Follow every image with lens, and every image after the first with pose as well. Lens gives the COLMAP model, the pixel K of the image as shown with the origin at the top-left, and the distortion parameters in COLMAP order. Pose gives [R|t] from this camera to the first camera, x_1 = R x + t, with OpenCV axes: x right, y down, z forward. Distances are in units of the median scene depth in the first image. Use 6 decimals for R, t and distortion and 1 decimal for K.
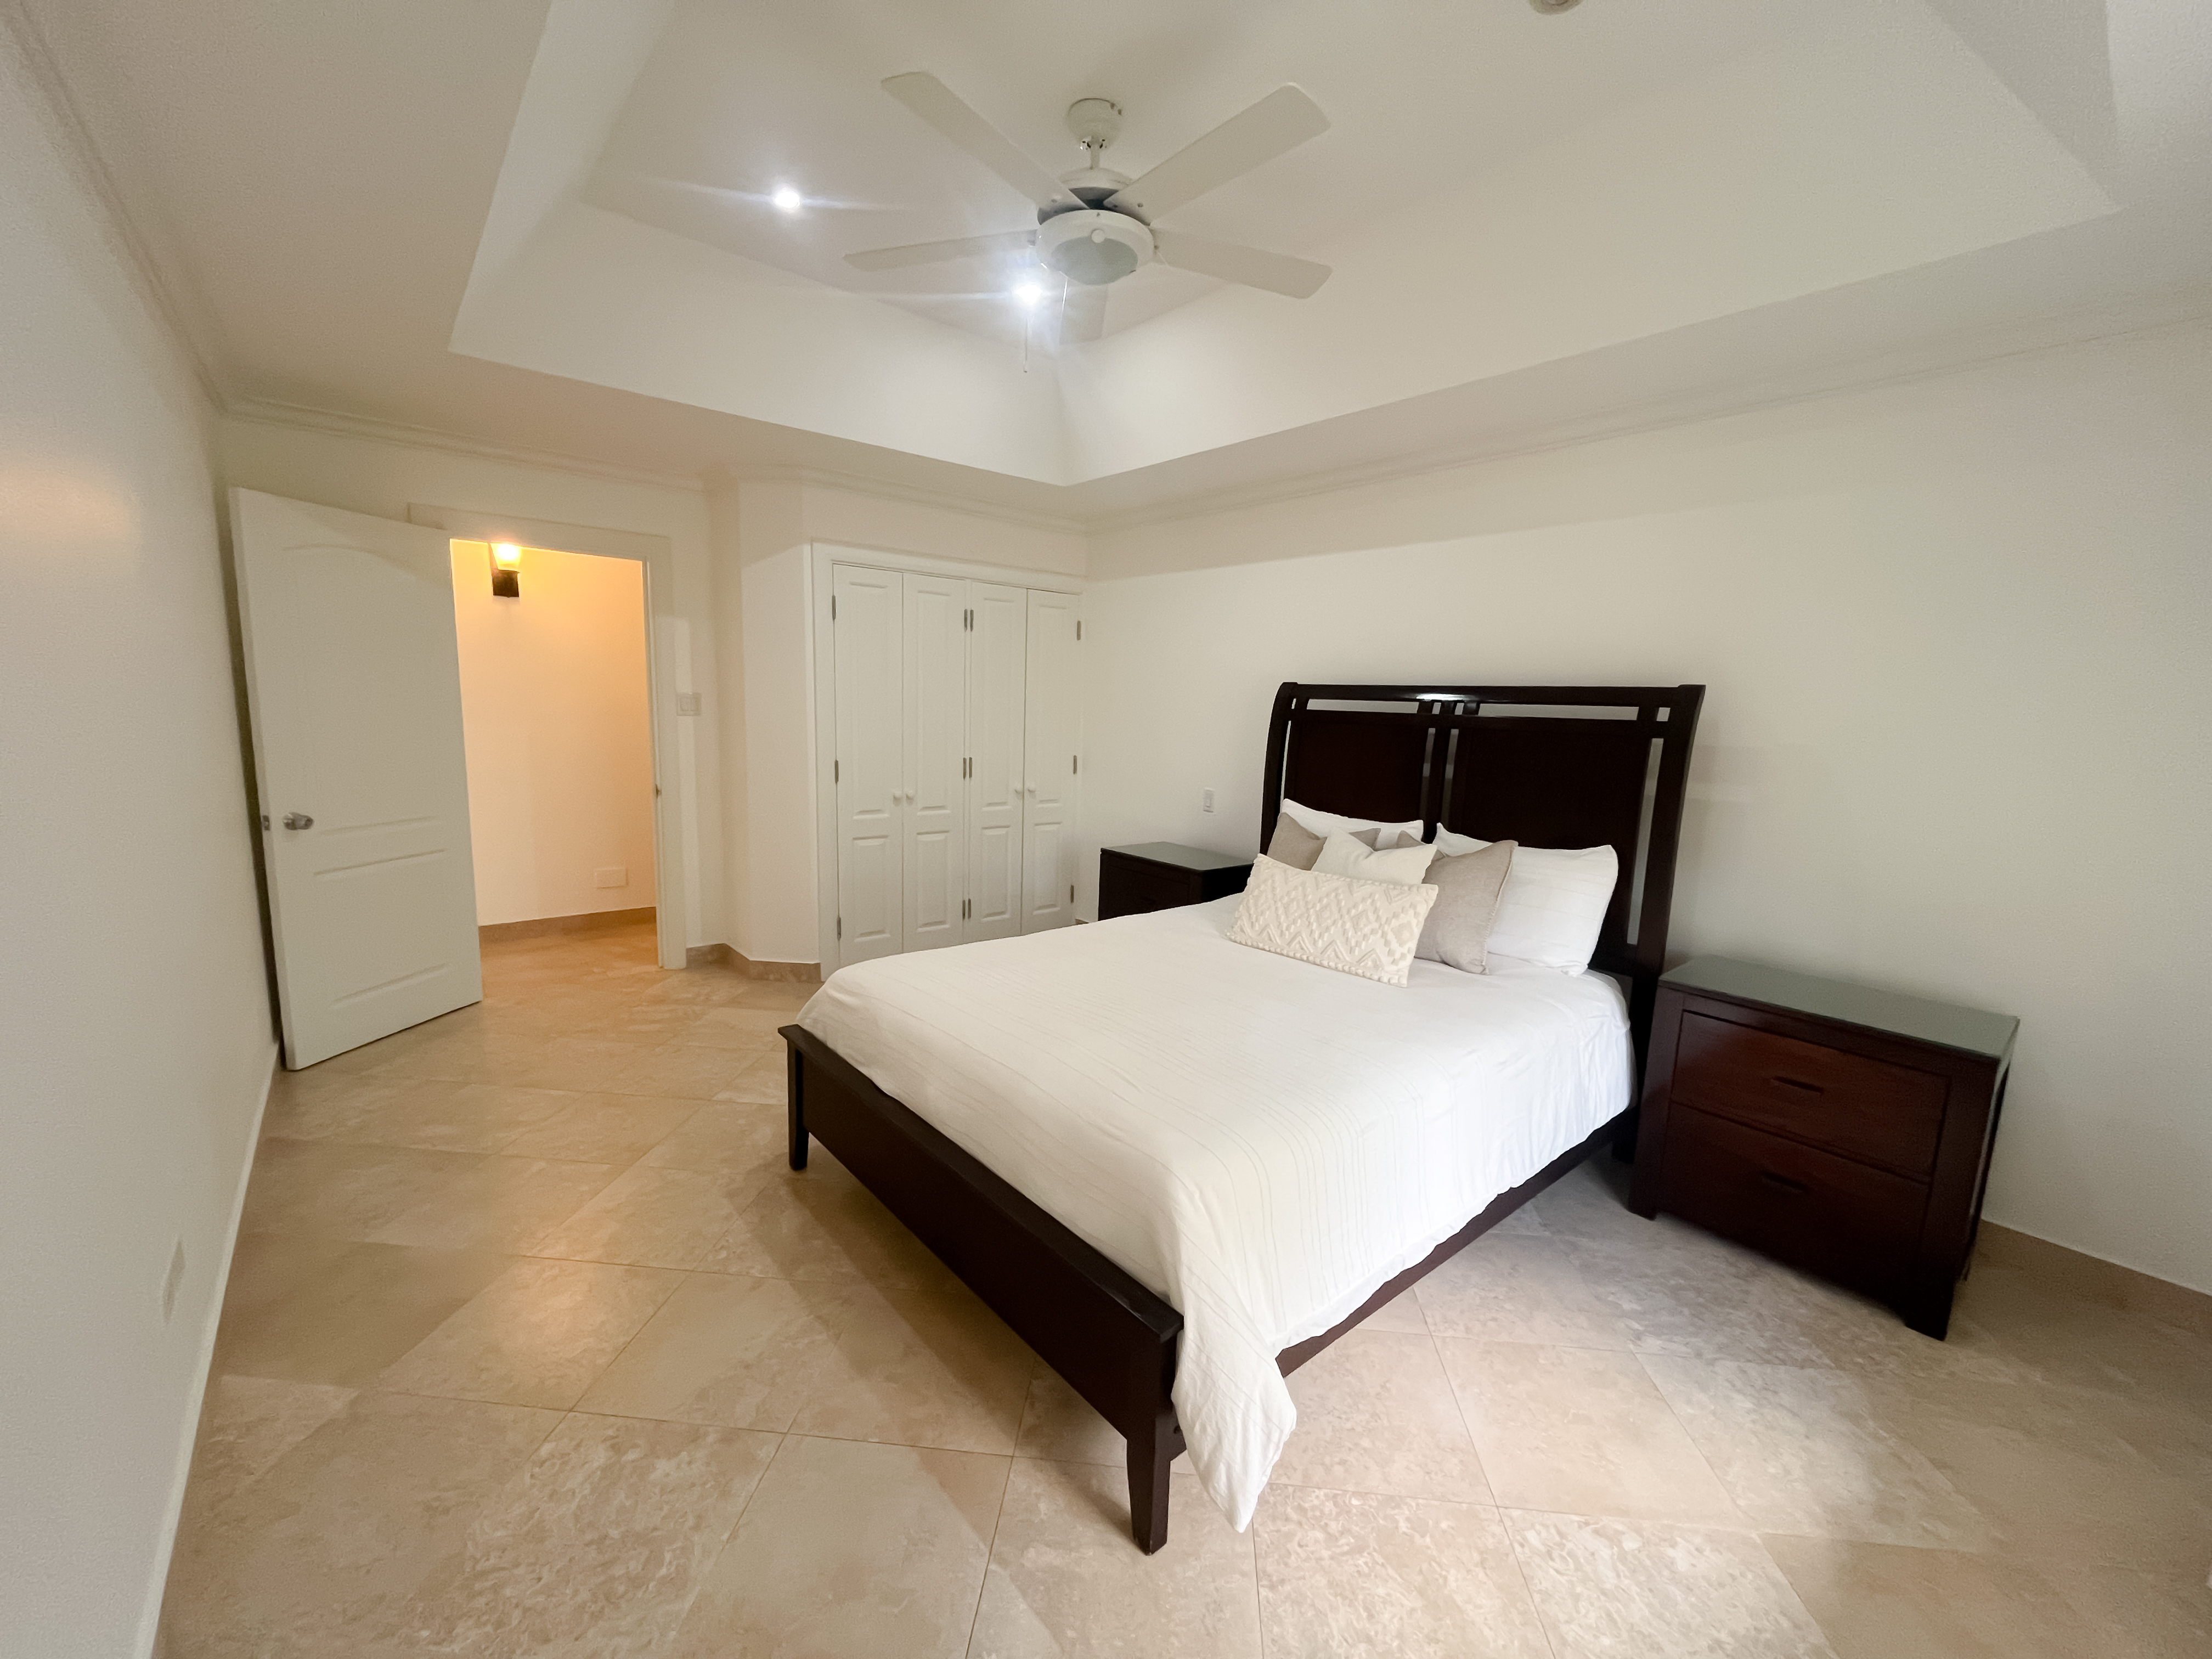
lens RADIAL K [[892.8, 0, 1106.0], [0, 892.8, 829.5], [0, 0, 1]] dist [-0.002269, -0.000071]
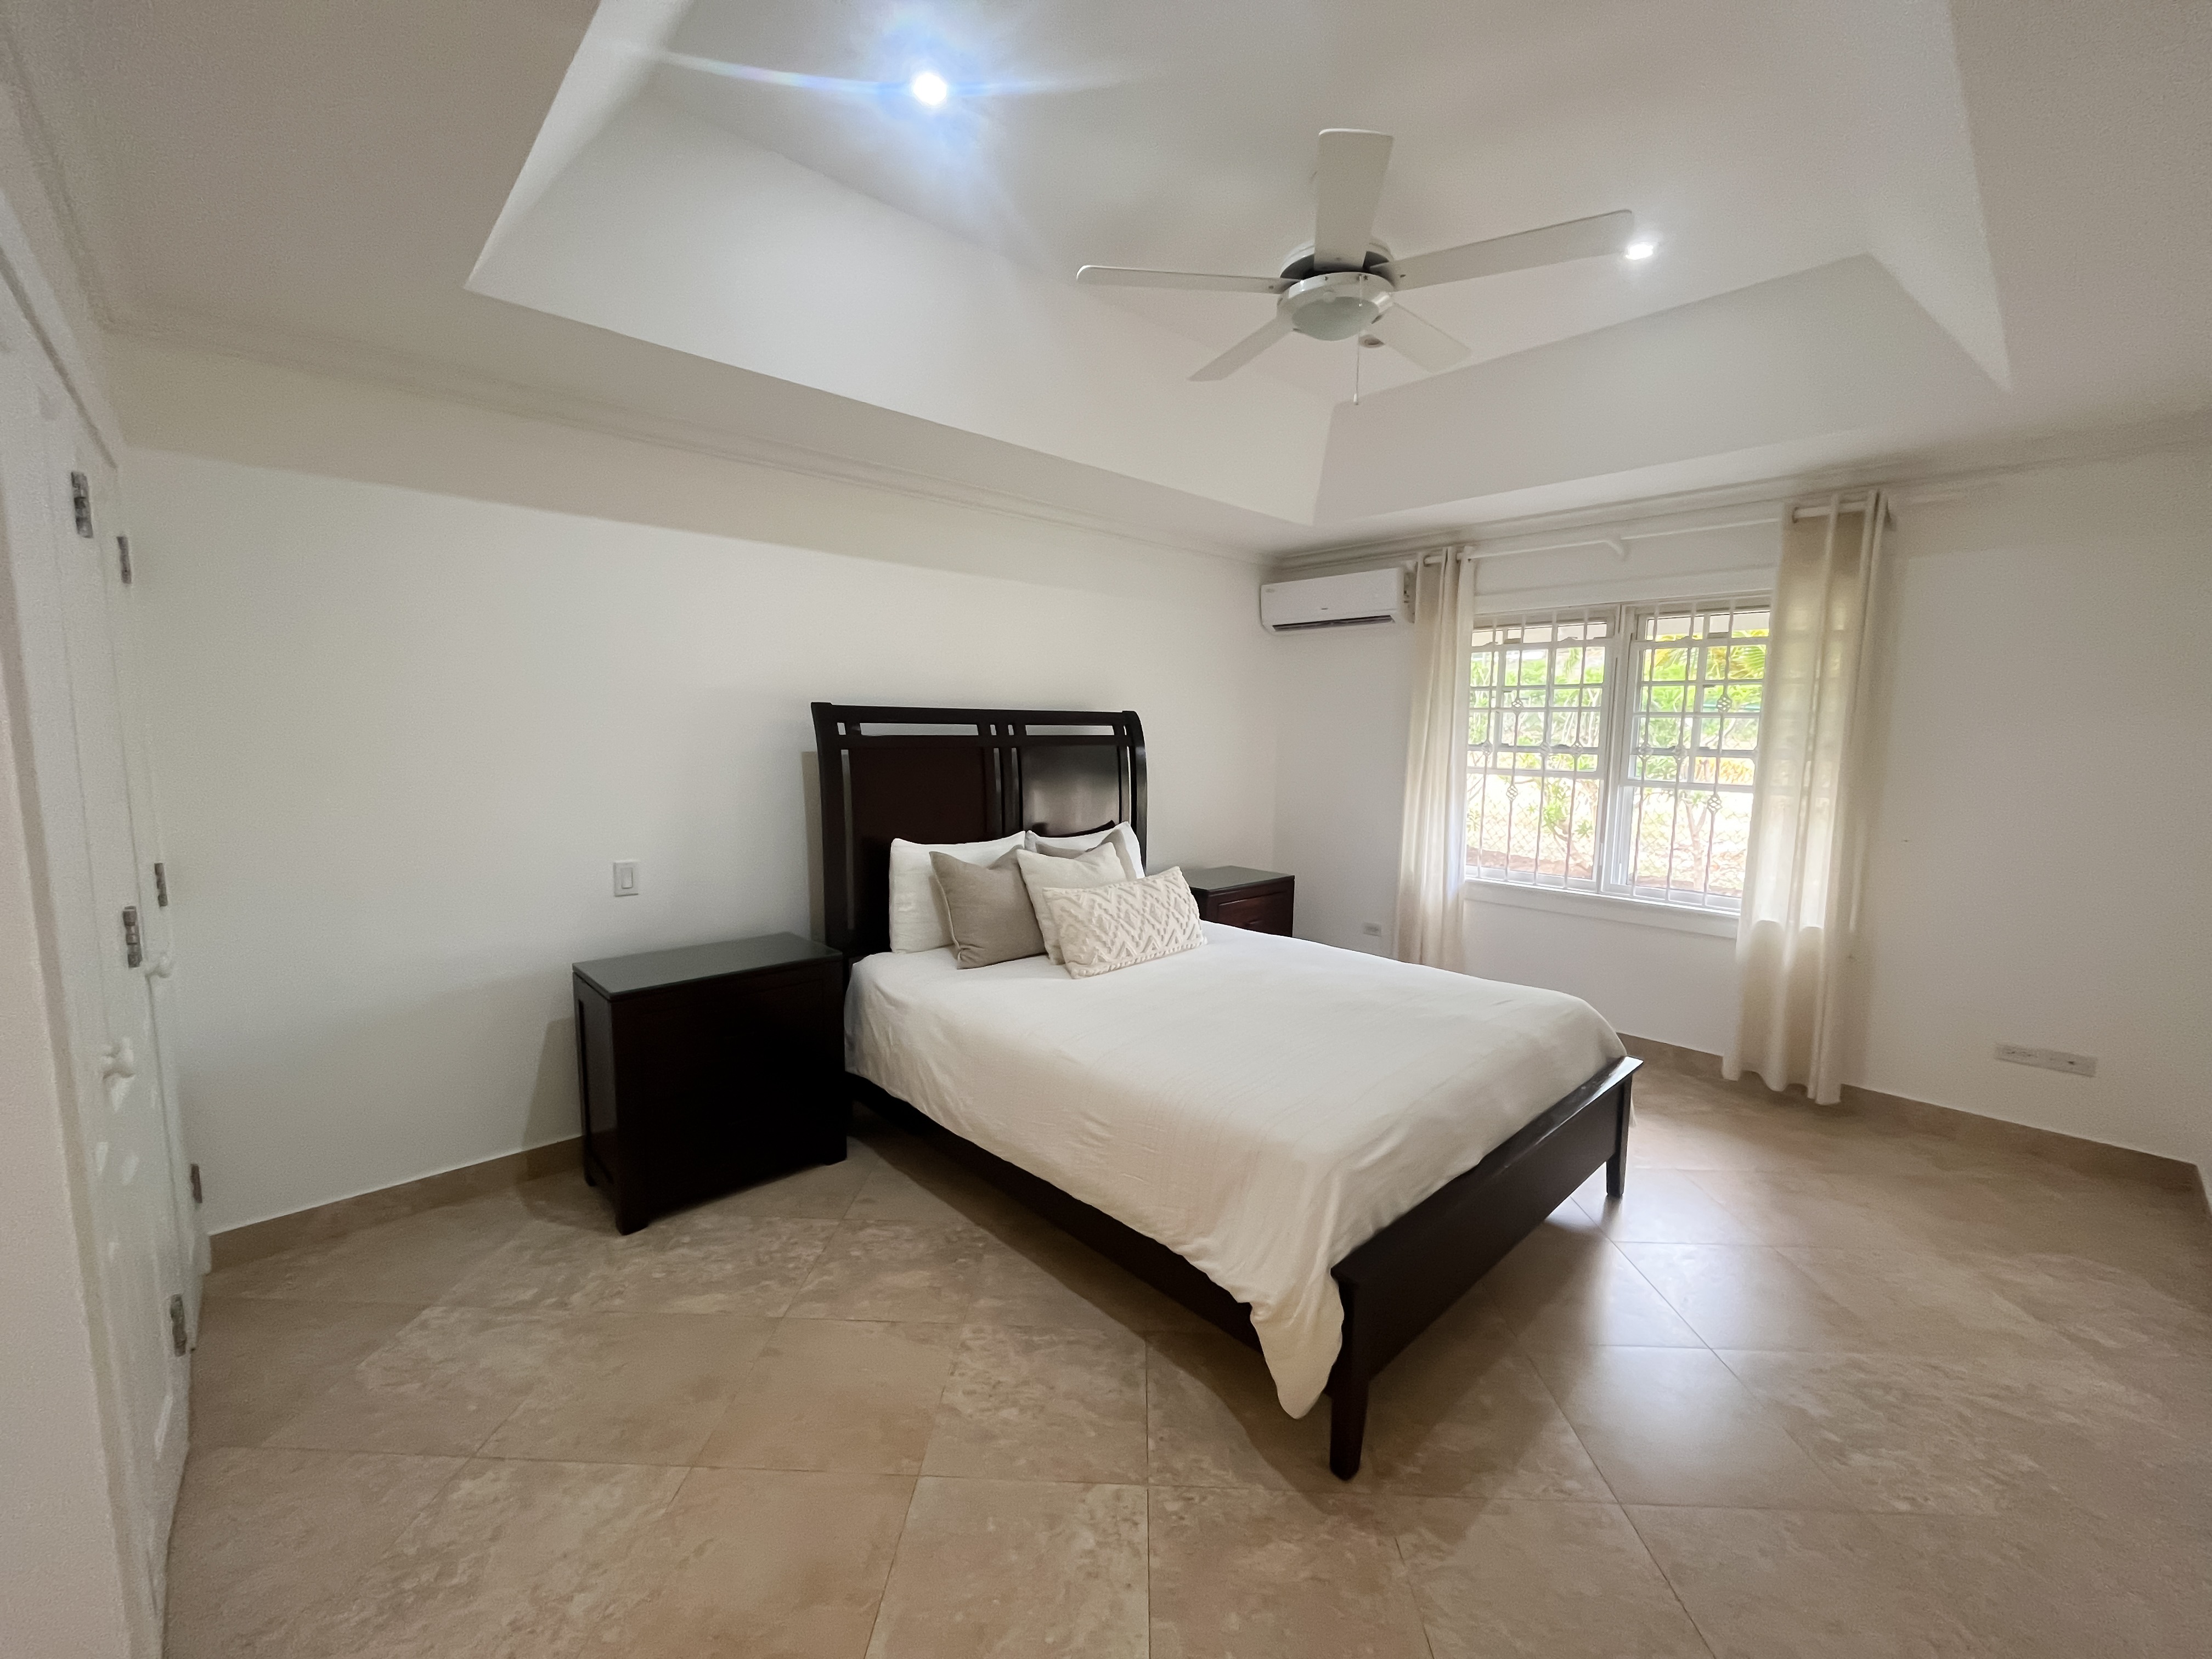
lens RADIAL K [[892.8, 0, 1106.0], [0, 892.8, 829.5], [0, 0, 1]] dist [-0.002269, -0.000071]
pose [[-0.051853, -0.140946, 0.988659, -0.836489], [0.131800, 0.980365, 0.146676, -0.180691], [-0.989919, 0.137911, -0.032258, 1.036178]]
